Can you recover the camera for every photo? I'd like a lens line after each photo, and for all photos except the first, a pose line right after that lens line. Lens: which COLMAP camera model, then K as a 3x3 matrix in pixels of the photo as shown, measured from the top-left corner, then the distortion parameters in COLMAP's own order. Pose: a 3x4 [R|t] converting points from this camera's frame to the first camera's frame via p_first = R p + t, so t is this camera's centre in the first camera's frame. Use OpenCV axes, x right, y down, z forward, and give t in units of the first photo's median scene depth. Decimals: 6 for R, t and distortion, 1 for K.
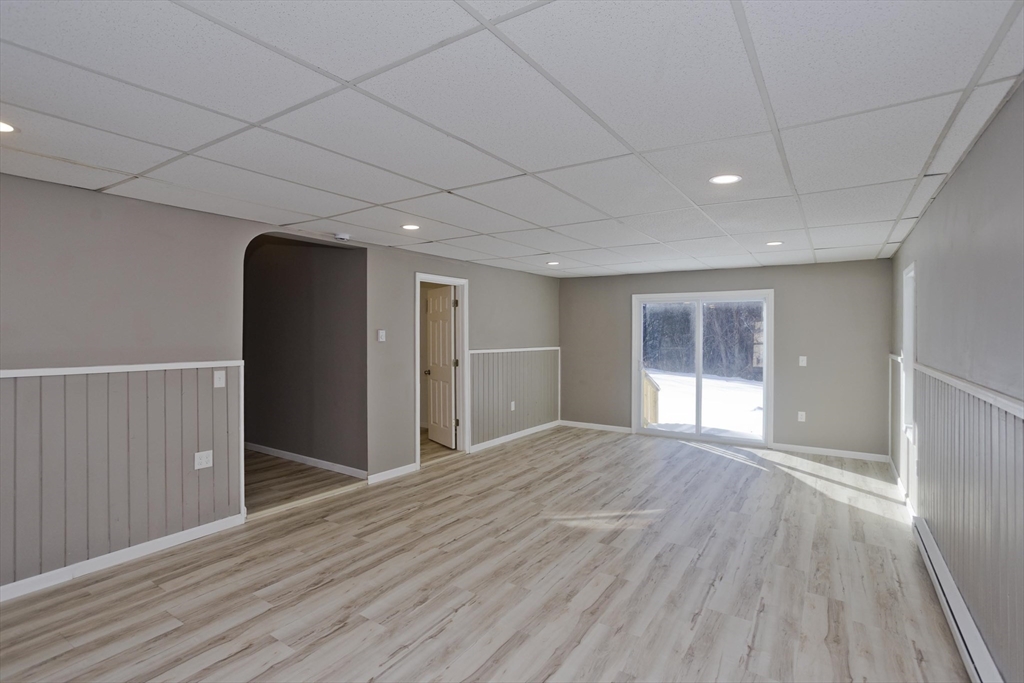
lens RADIAL K [[499.5, 0, 510.4], [0, 499.5, 337.2], [0, 0, 1]] dist [-0.036465, 0.021823]
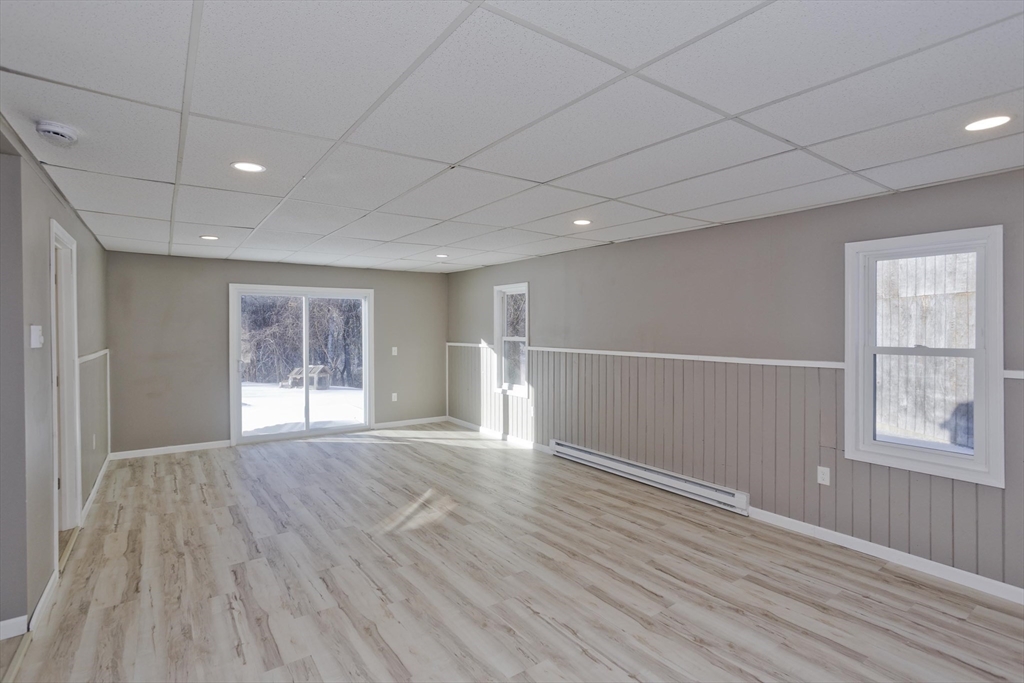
lens RADIAL K [[499.5, 0, 511.0], [0, 499.5, 338.0], [0, 0, 1]] dist [-0.036465, 0.021823]
pose [[0.361434, -0.023138, 0.932111, -0.680752], [0.009123, 0.999732, 0.021279, -0.010199], [-0.932353, 0.000813, 0.361548, 0.455495]]
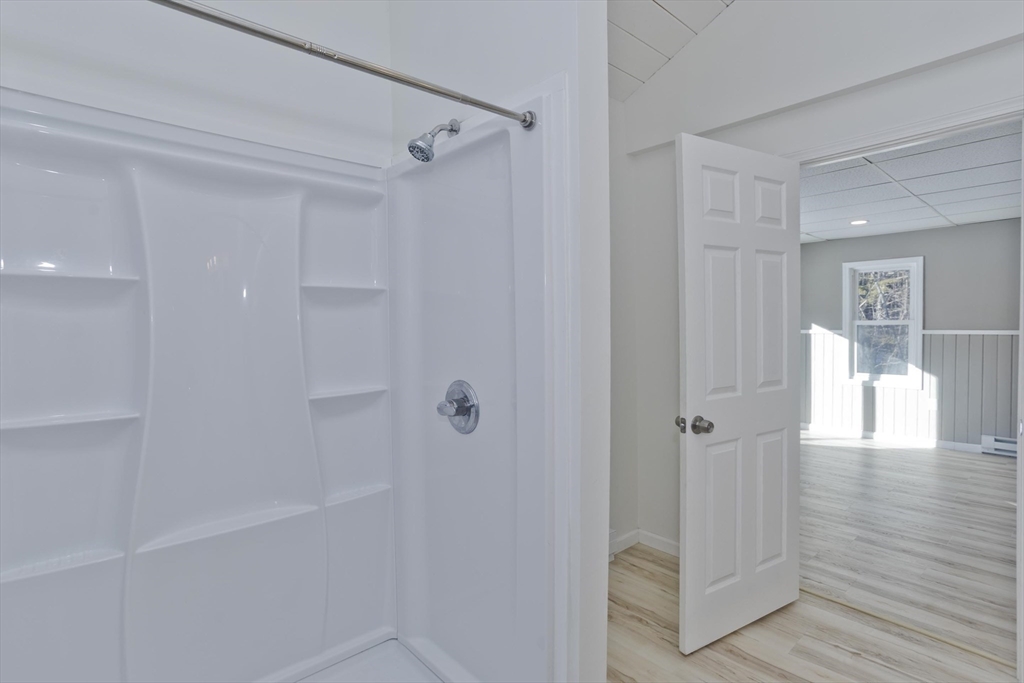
lens RADIAL K [[499.5, 0, 518.5], [0, 499.5, 341.5], [0, 0, 1]] dist [-0.036465, 0.021823]
pose [[0.264608, -0.034160, 0.963751, -0.796782], [0.014186, 0.999402, 0.031528, 0.023285], [-0.964252, 0.005329, 0.264934, 1.684269]]
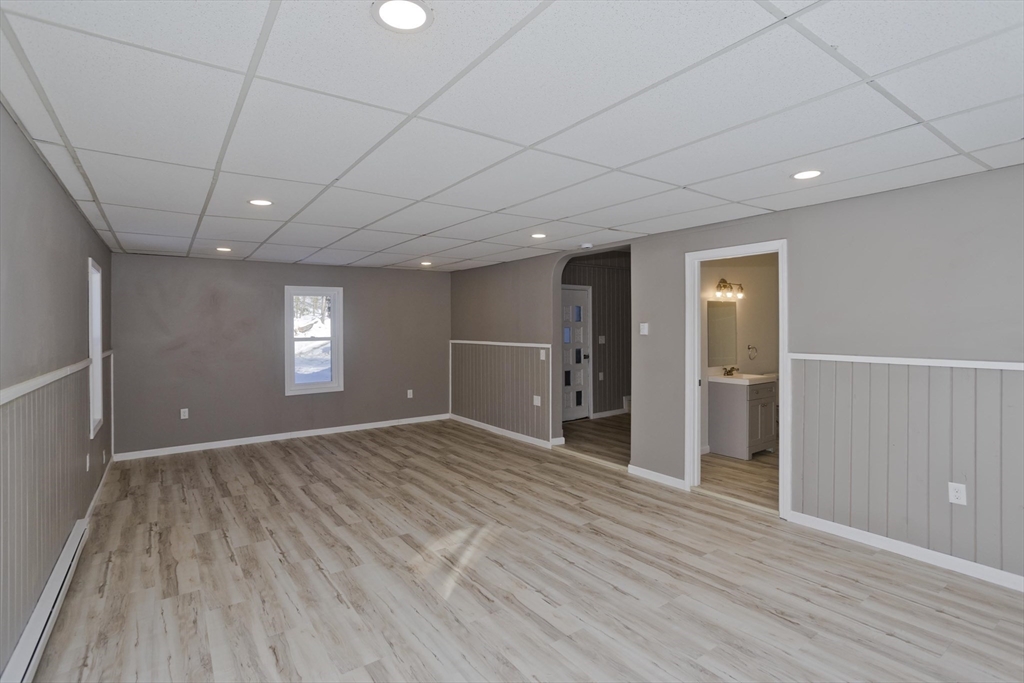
lens RADIAL K [[499.5, 0, 514.9], [0, 499.5, 331.3], [0, 0, 1]] dist [-0.036465, 0.021823]
pose [[-0.355644, 0.007422, -0.934592, 0.922338], [0.001502, 0.999972, 0.007370, -0.007452], [0.934620, 0.001218, -0.355645, 1.379933]]
